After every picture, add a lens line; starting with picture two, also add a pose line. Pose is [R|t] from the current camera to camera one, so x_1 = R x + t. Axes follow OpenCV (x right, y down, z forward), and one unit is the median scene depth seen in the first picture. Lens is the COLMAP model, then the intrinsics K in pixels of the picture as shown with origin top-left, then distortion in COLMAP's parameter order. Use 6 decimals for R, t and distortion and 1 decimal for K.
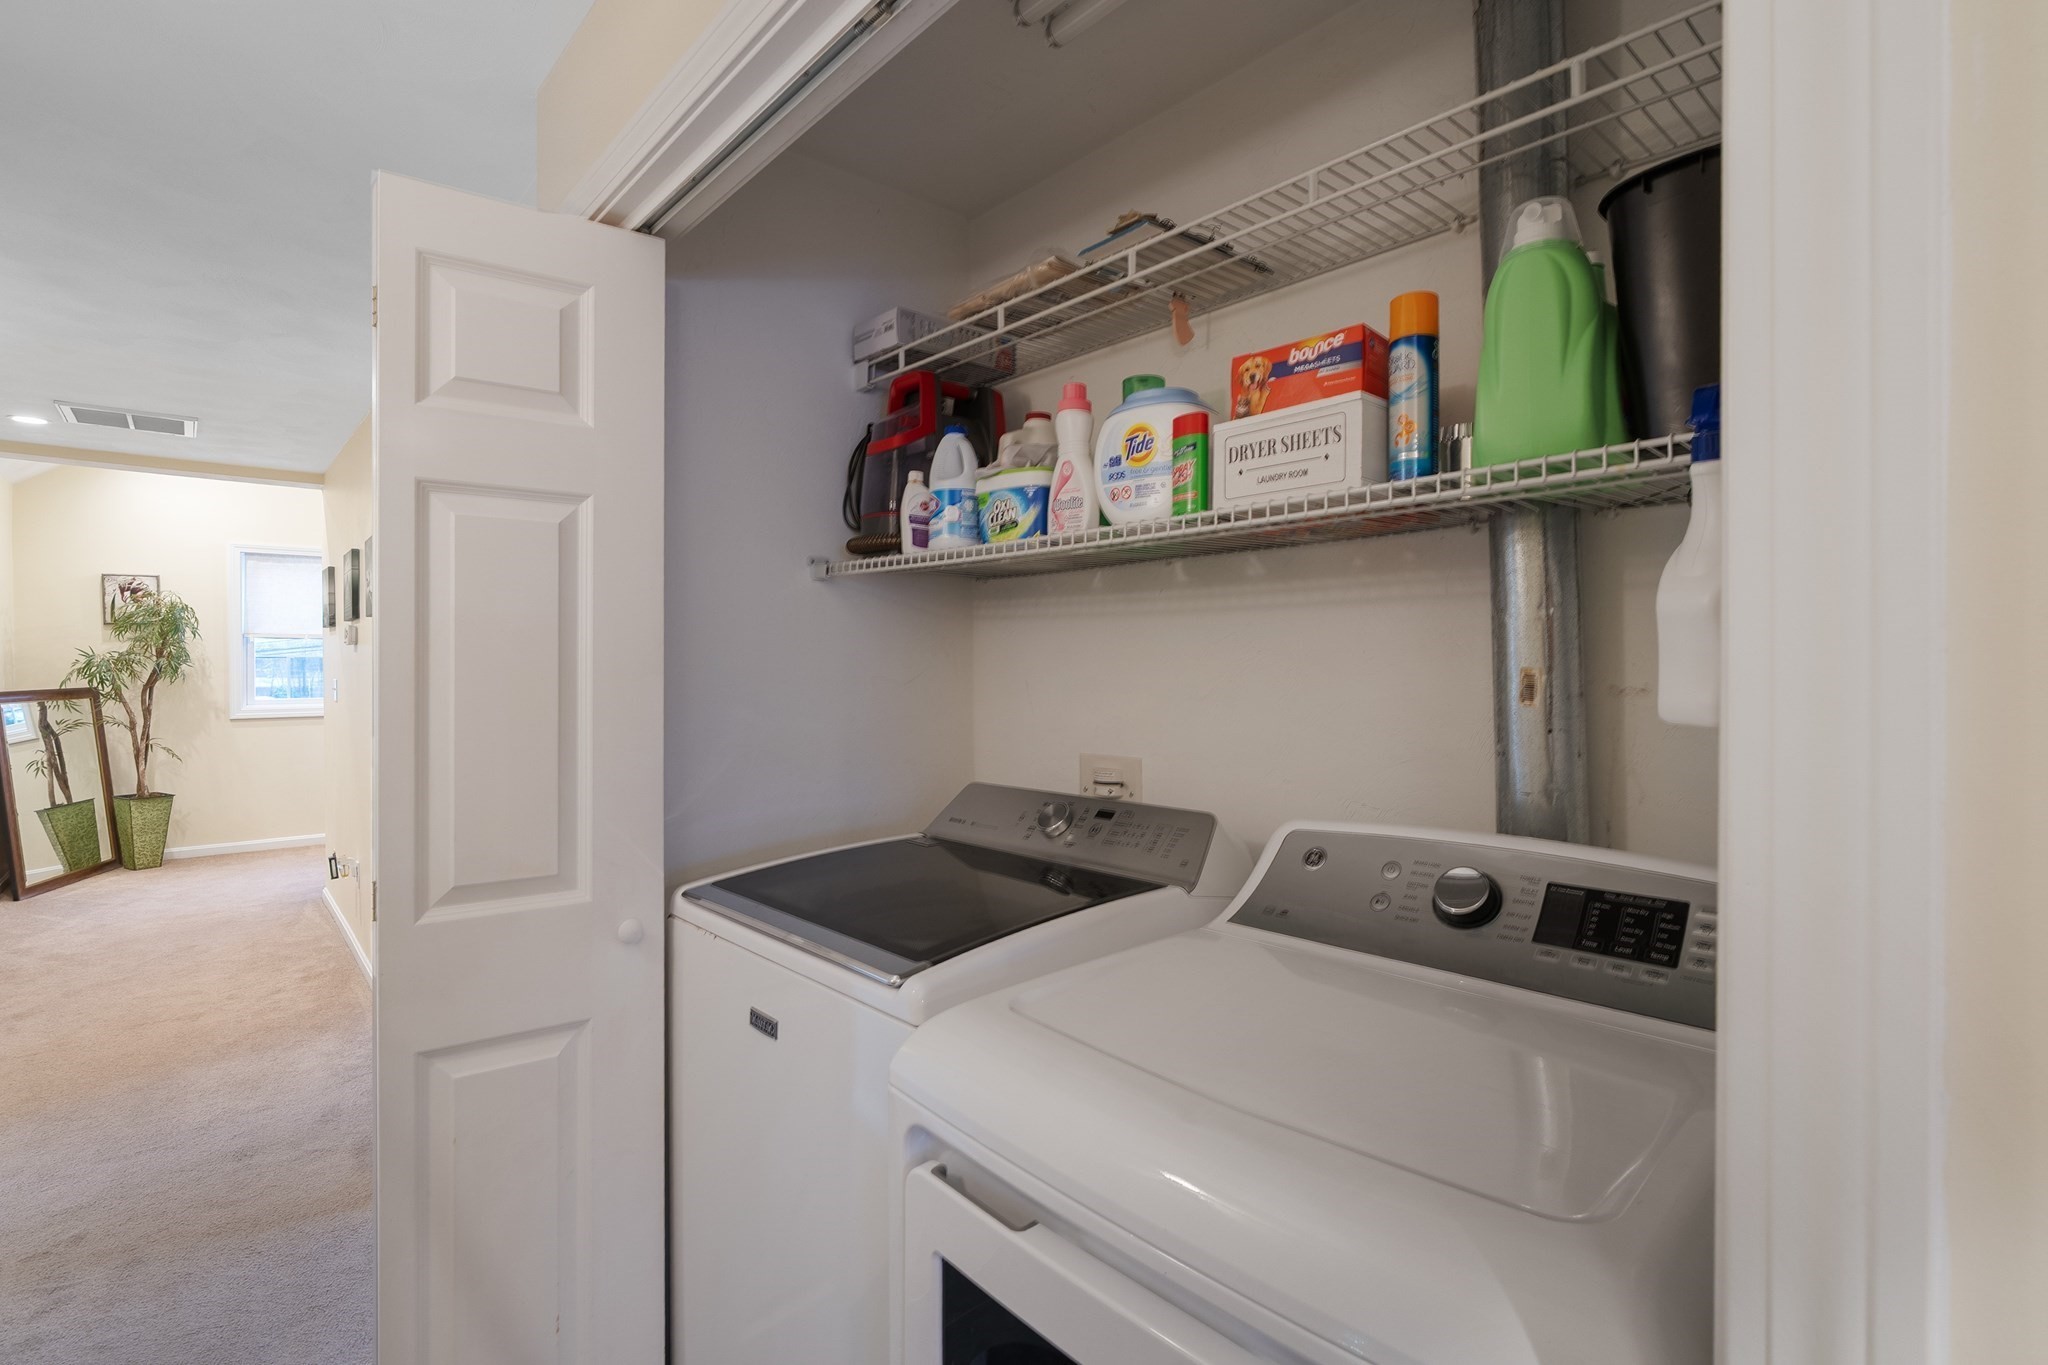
lens RADIAL K [[925.9, 0, 1020.8], [0, 925.9, 652.3], [0, 0, 1]] dist [-0.004488, -0.000597]
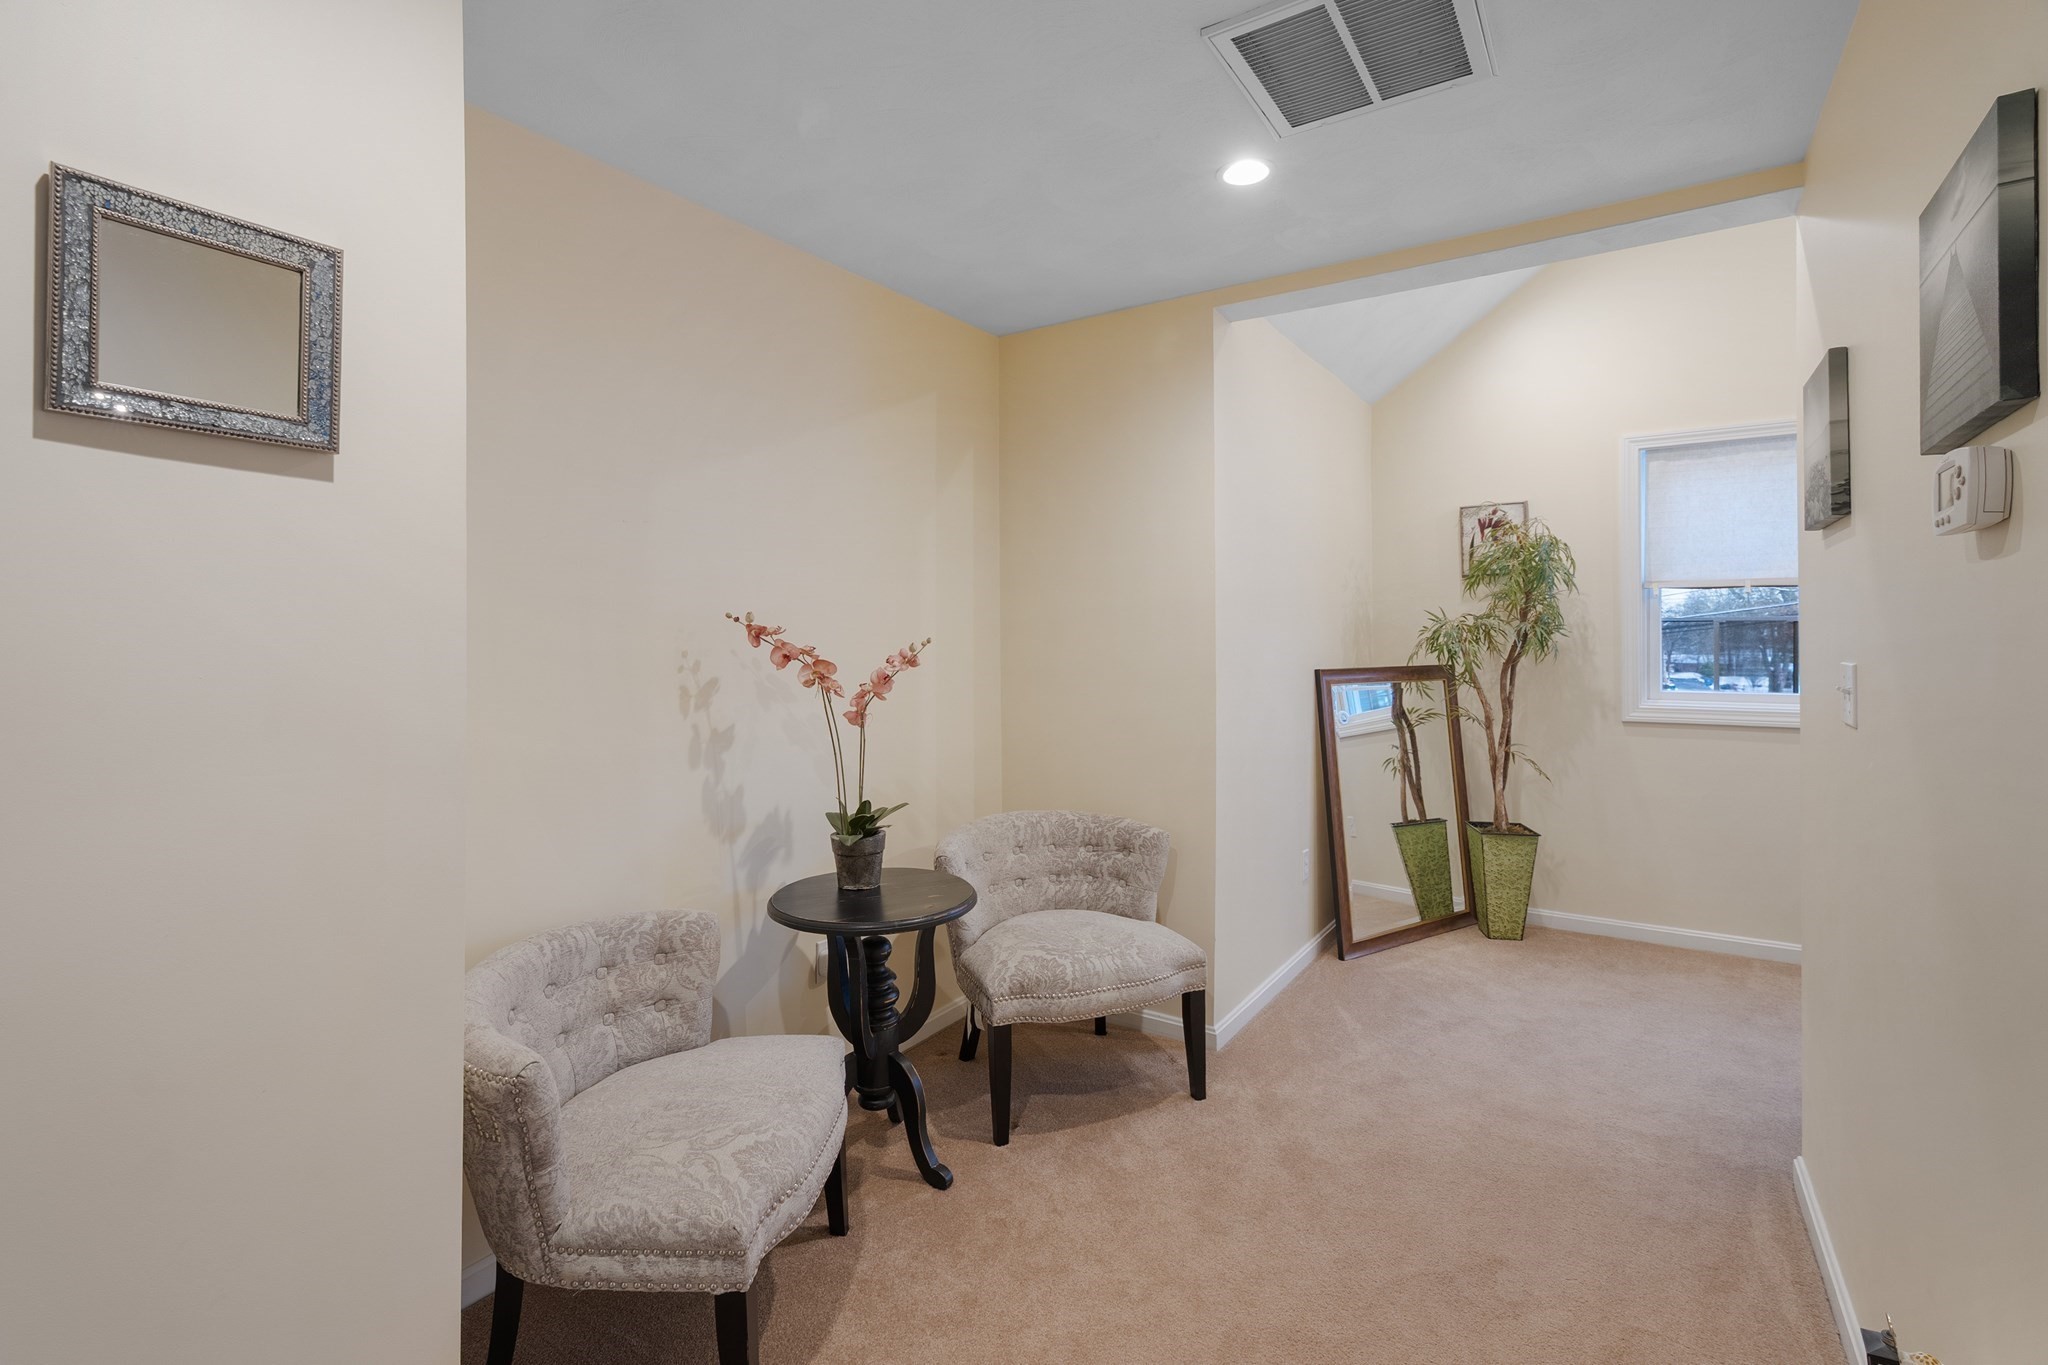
lens RADIAL K [[925.9, 0, 1020.8], [0, 925.9, 652.3], [0, 0, 1]] dist [-0.004488, -0.000597]
pose [[0.252437, 0.019367, -0.967420, -0.391145], [0.012178, 0.999657, 0.023190, 0.007550], [0.967537, -0.017635, 0.252114, 0.493533]]
